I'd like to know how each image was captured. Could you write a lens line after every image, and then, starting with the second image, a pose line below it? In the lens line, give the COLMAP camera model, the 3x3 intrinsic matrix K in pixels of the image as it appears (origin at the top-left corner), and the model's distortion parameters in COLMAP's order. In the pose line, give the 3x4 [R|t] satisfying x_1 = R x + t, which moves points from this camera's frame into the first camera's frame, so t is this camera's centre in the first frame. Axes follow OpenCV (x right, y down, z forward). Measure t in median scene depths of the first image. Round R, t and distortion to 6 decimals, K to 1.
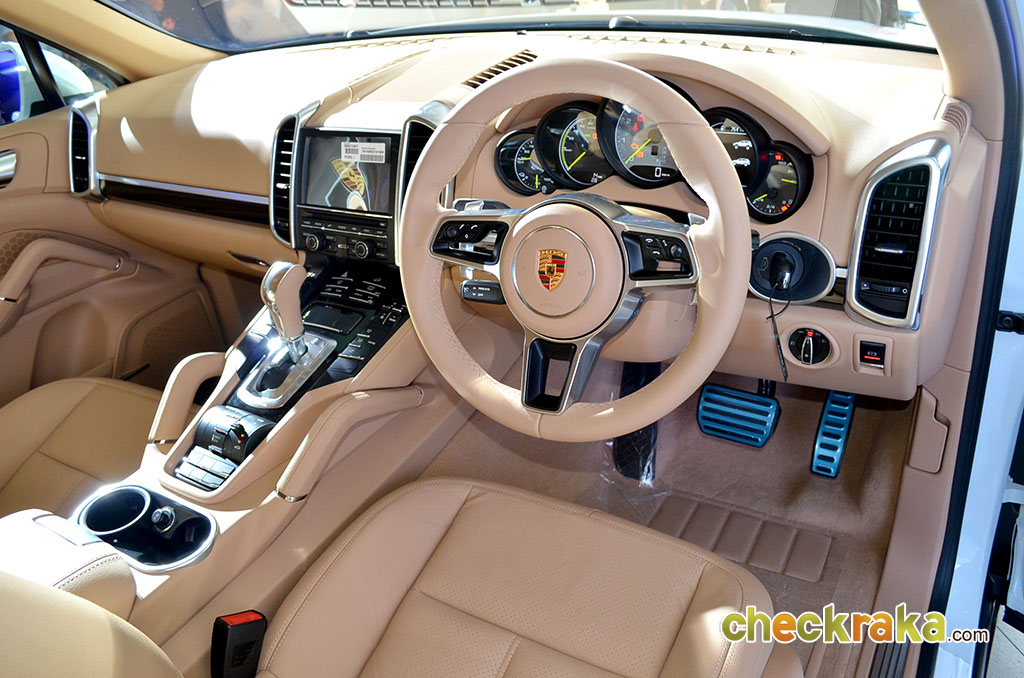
lens RADIAL K [[754.8, 0, 512.0], [0, 754.8, 339.0], [0, 0, 1]] dist [-0.103974, -0.001199]
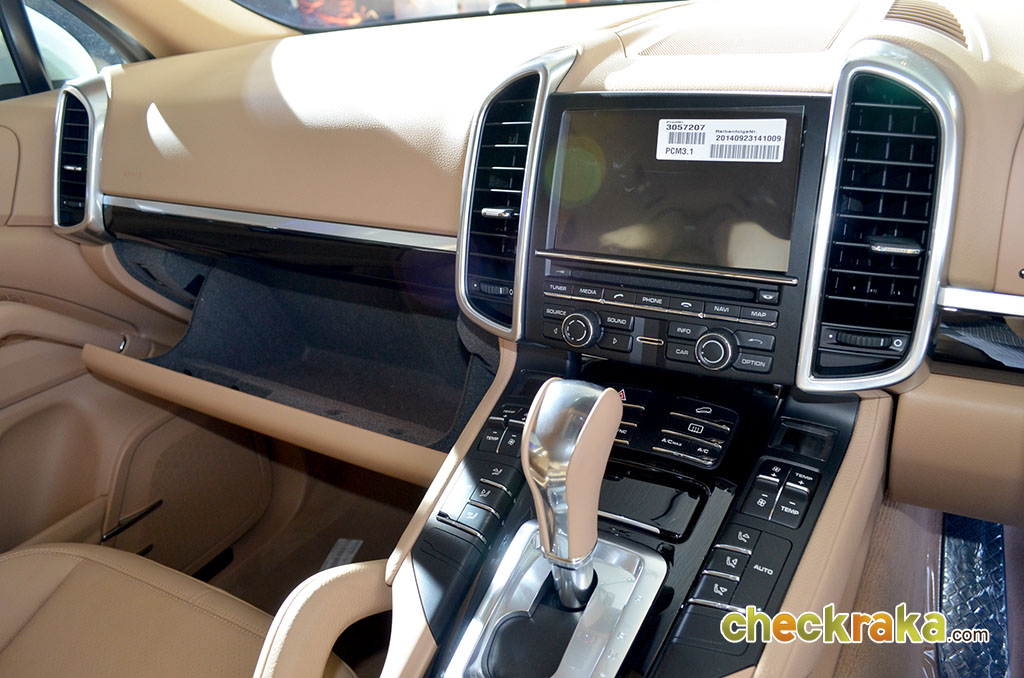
lens RADIAL K [[819.2, 0, 512.0], [0, 819.2, 339.0], [0, 0, 1]] dist [-0.102462, 0.005625]
pose [[0.999830, 0.016940, -0.007231, -0.290791], [-0.017537, 0.995556, -0.092528, -0.071807], [0.005632, 0.092639, 0.995684, 0.464724]]
